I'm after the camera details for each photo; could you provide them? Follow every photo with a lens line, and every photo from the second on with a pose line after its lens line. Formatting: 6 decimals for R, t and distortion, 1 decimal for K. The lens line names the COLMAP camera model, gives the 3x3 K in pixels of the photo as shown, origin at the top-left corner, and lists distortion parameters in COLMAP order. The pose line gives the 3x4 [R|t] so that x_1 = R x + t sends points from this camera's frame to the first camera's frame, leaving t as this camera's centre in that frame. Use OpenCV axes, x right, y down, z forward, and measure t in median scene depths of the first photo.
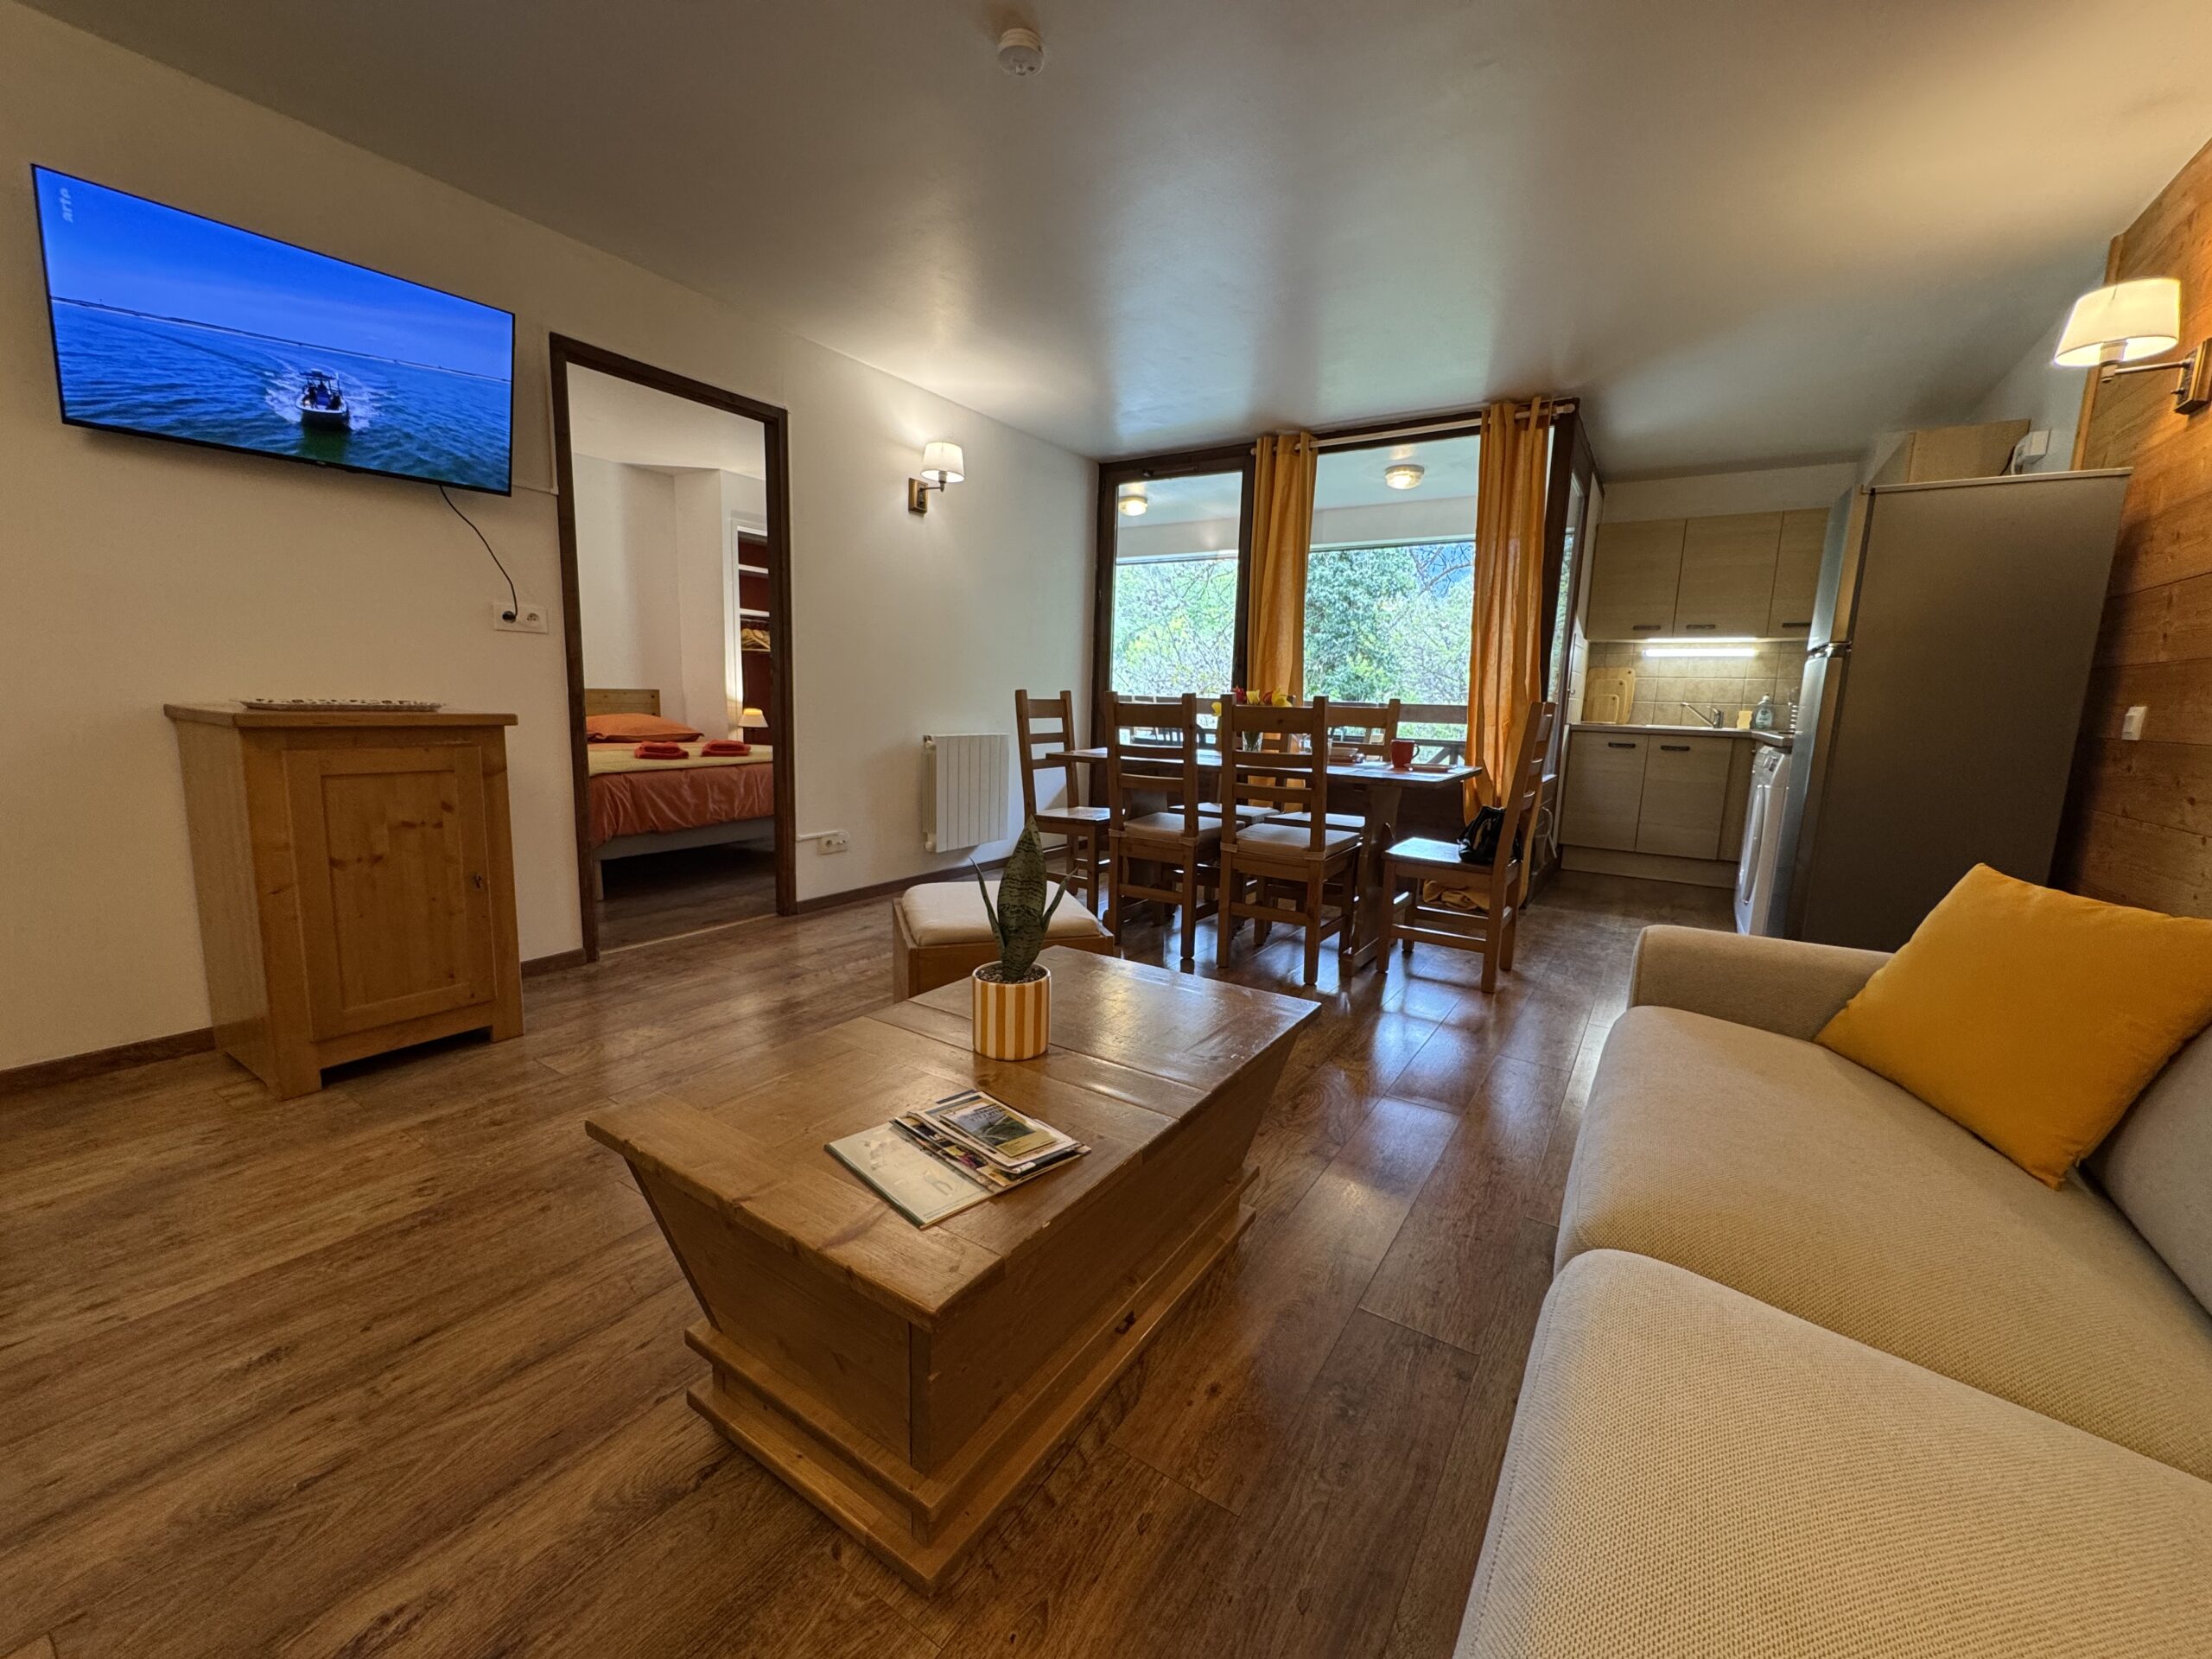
lens RADIAL K [[882.4, 0, 1106.0], [0, 882.4, 829.5], [0, 0, 1]] dist [-0.001779, 0.000222]
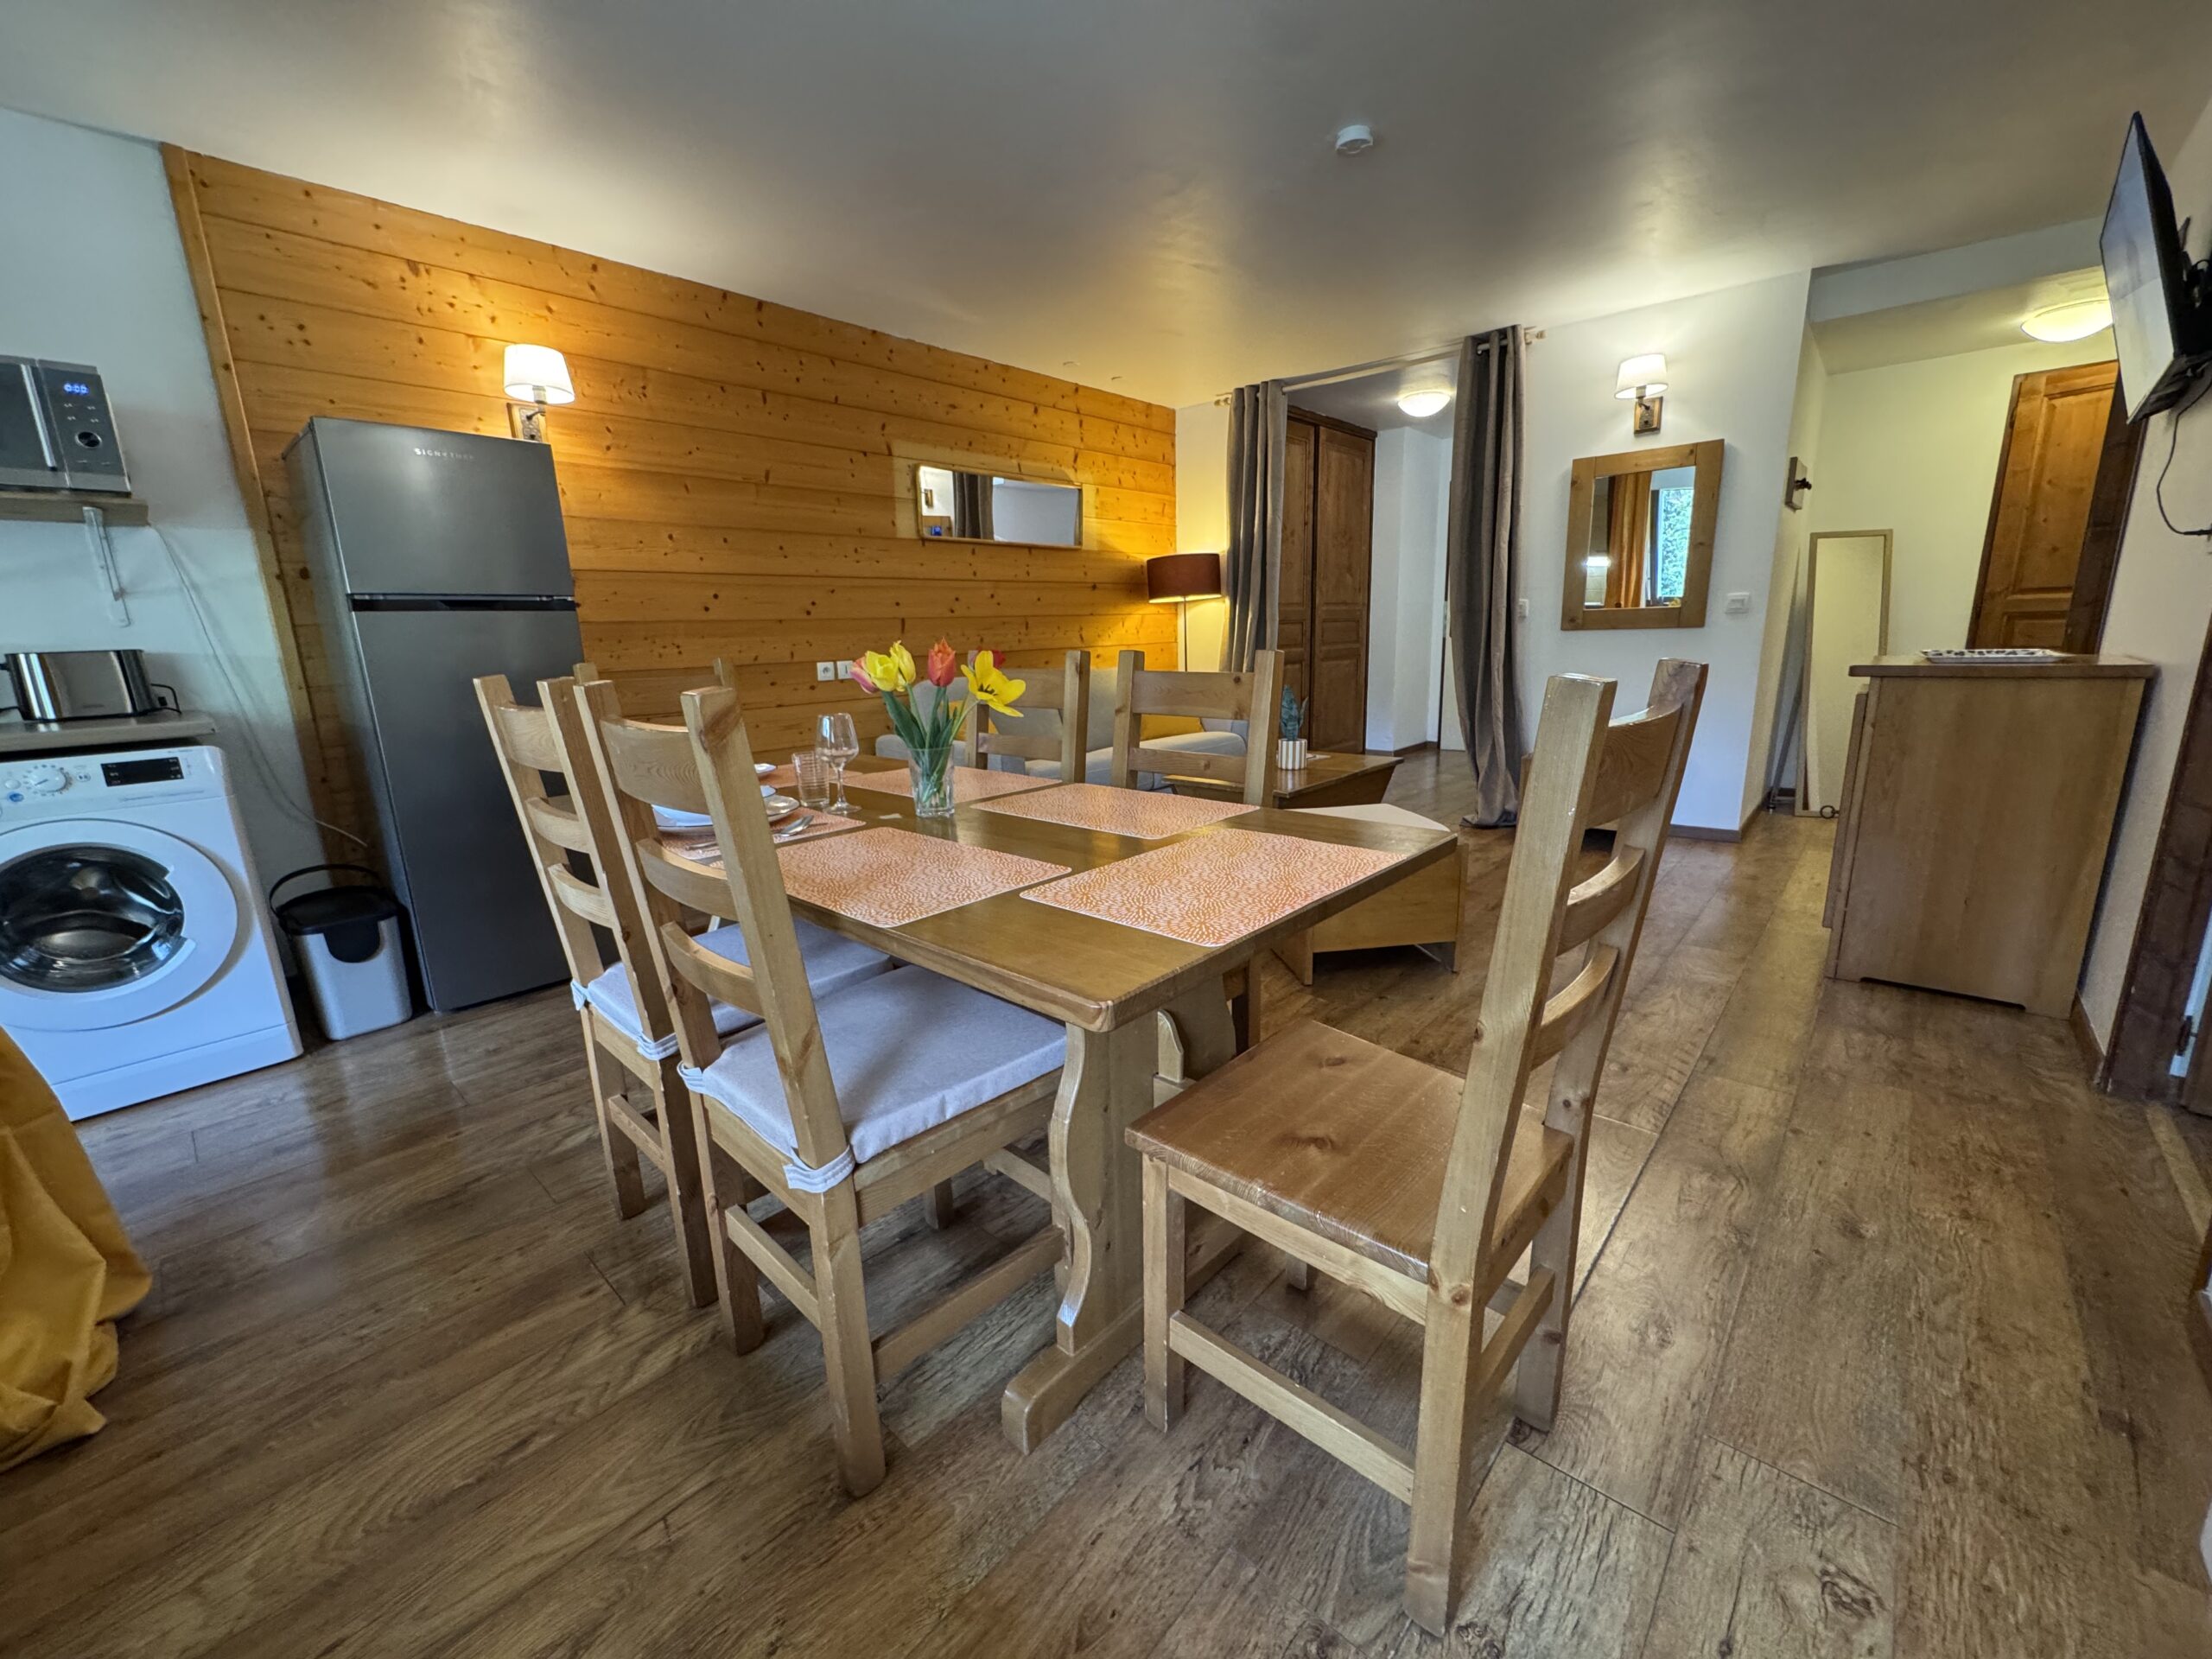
lens RADIAL K [[882.4, 0, 1106.0], [0, 882.4, 829.5], [0, 0, 1]] dist [-0.001779, 0.000222]
pose [[-0.986811, -0.036940, 0.157602, 0.013071], [0.023138, 0.931428, 0.363189, -0.210021], [-0.160211, 0.362045, -0.918289, 1.299842]]
